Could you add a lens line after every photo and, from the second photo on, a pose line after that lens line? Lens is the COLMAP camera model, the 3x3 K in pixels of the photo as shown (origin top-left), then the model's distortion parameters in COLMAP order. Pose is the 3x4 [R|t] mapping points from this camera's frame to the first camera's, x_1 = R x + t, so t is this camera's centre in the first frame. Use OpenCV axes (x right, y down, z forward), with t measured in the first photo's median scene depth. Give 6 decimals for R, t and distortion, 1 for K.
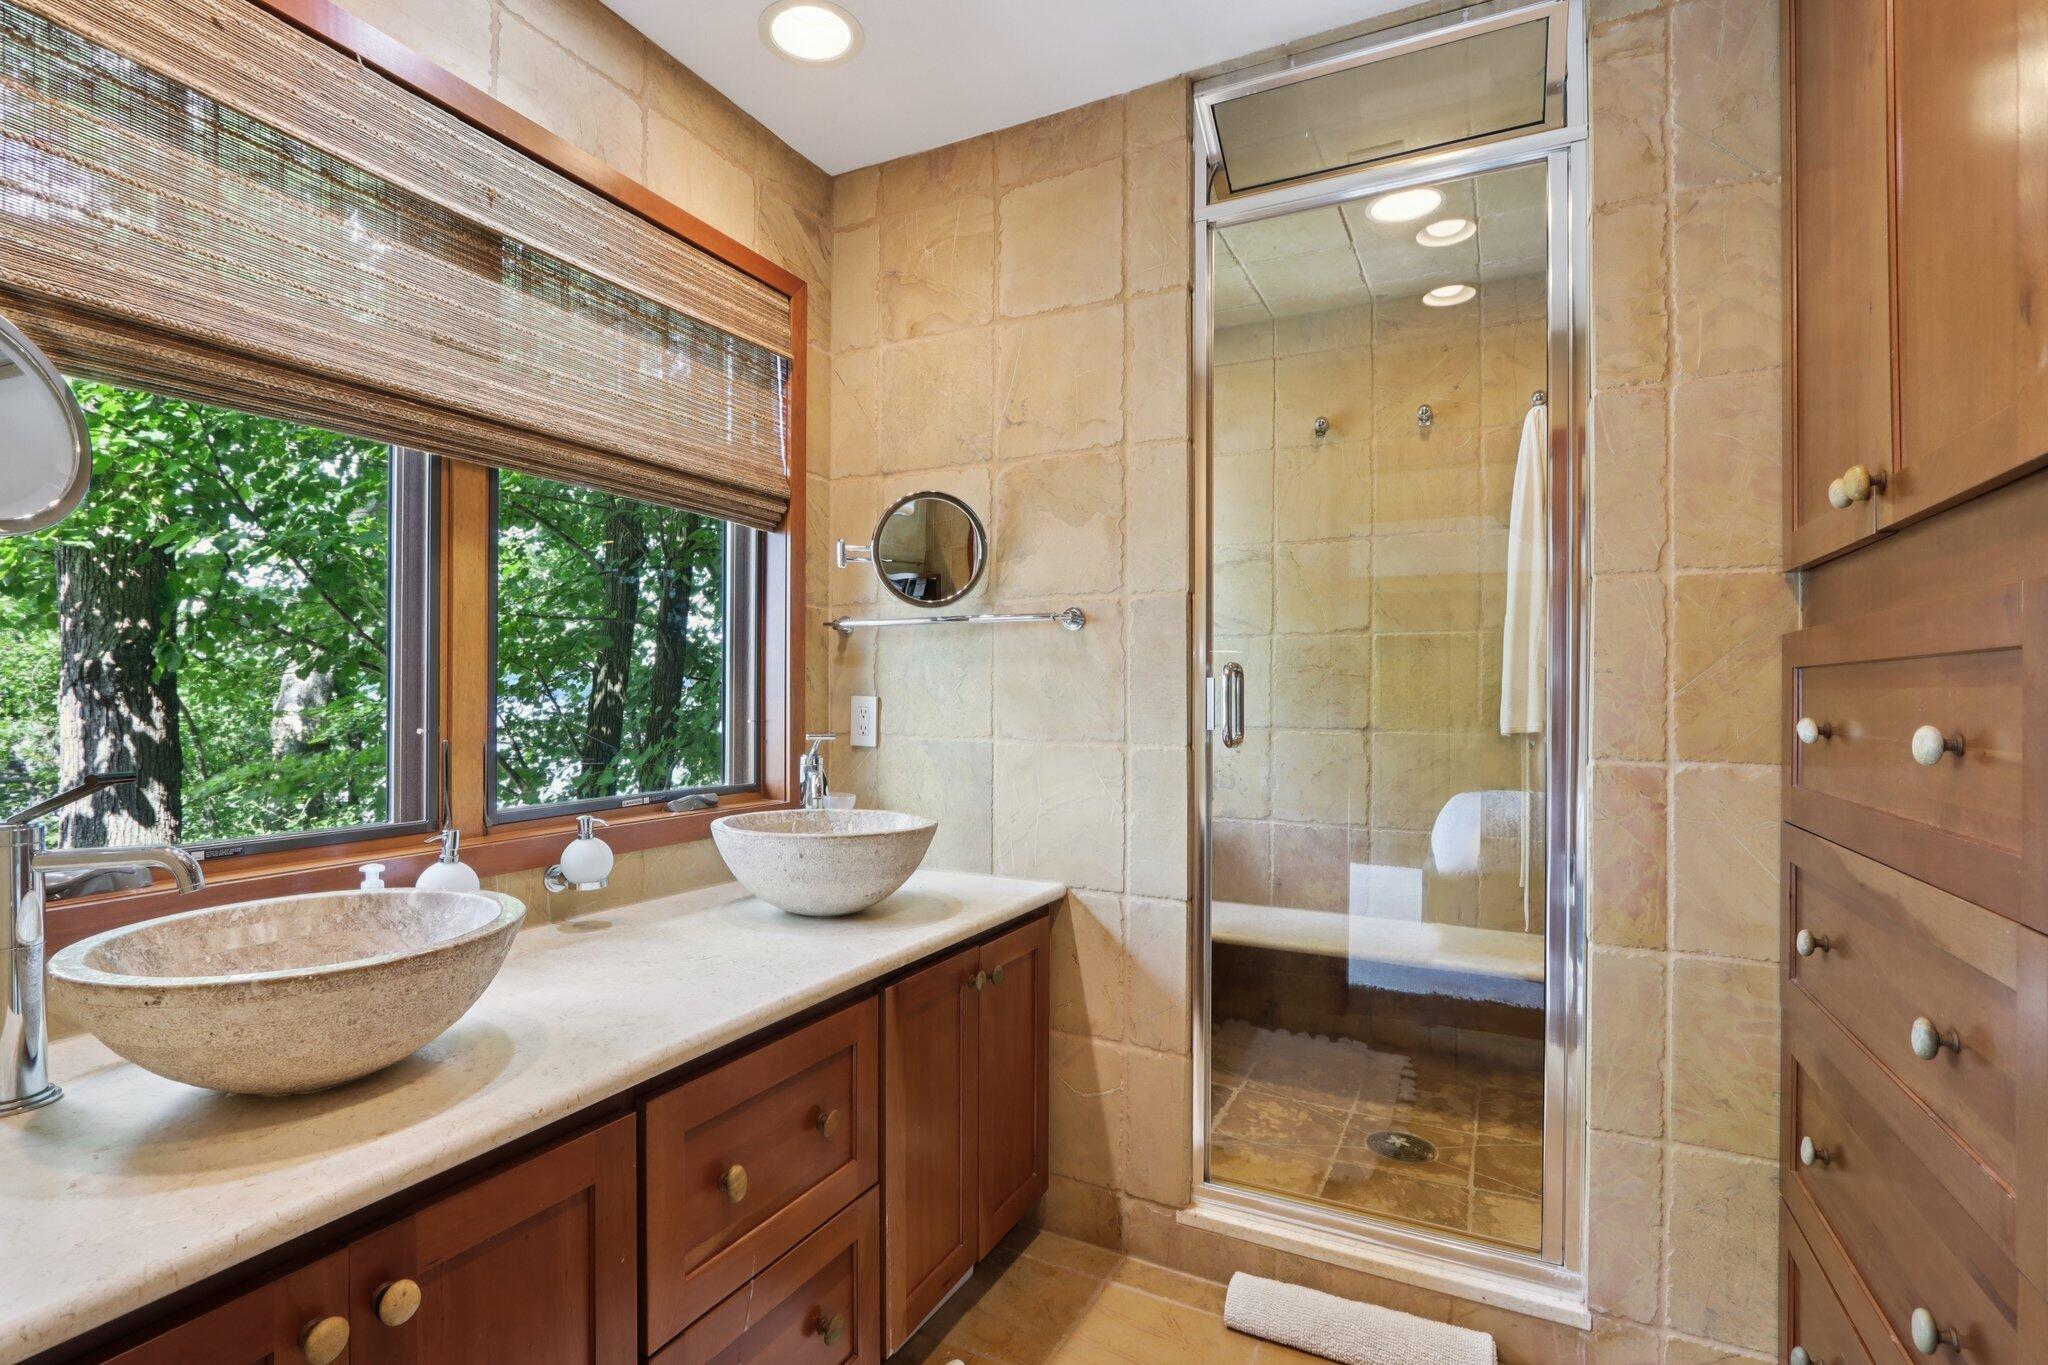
lens RADIAL K [[953.2, 0, 1019.9], [0, 953.2, 691.4], [0, 0, 1]] dist [-0.018892, 0.003674]
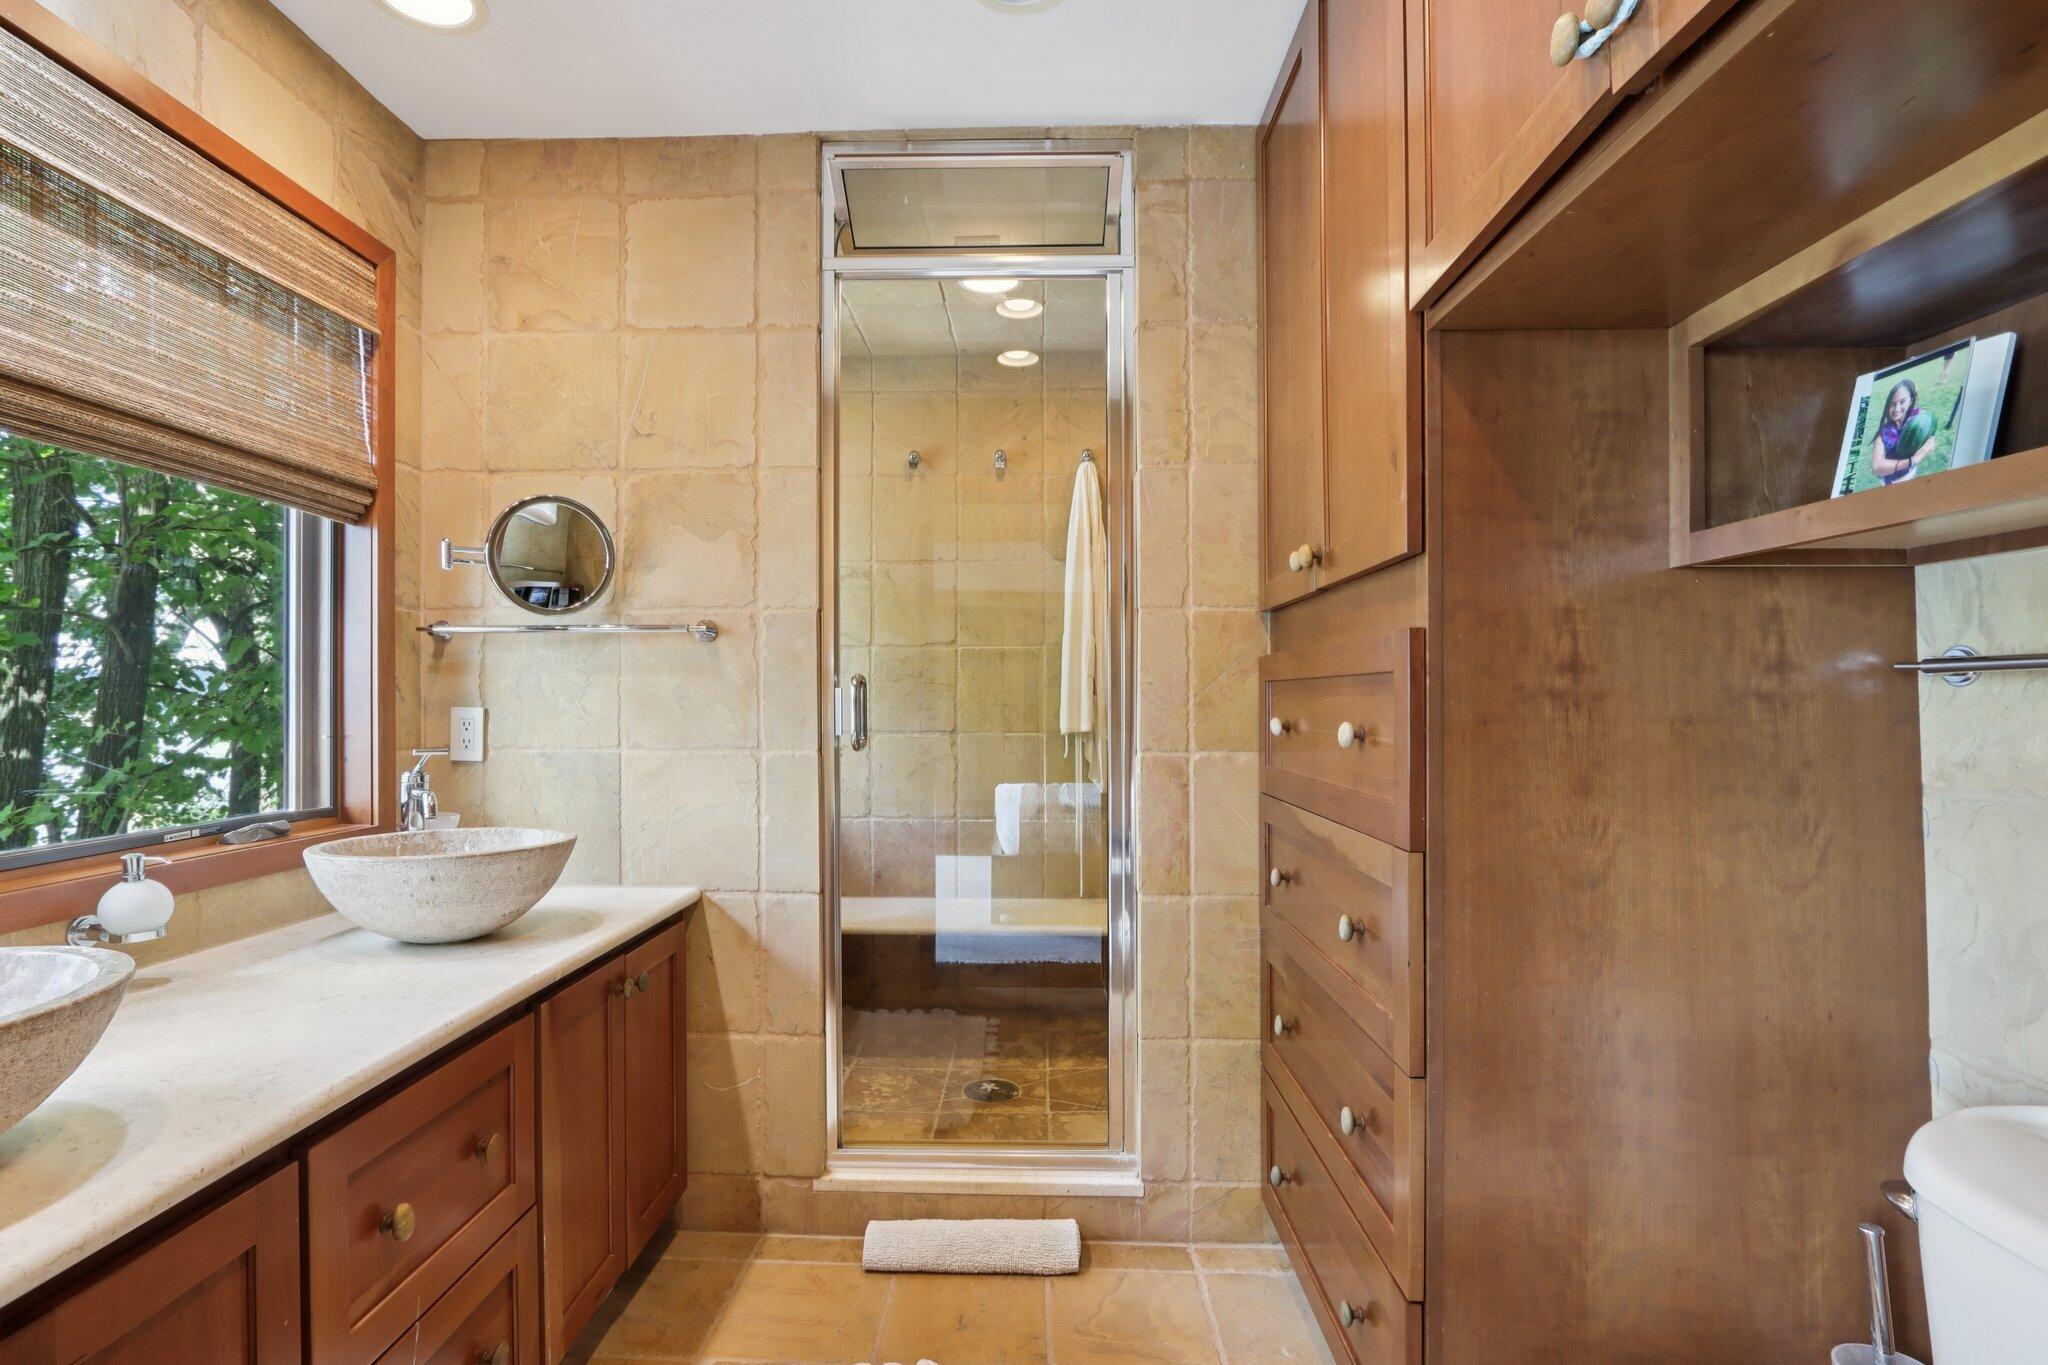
lens RADIAL K [[953.2, 0, 1019.9], [0, 953.2, 691.4], [0, 0, 1]] dist [-0.018892, 0.003674]
pose [[0.897631, -0.002471, 0.440742, -0.101863], [0.004602, 0.999982, -0.003766, -0.005378], [-0.440725, 0.005408, 0.897626, -0.081919]]
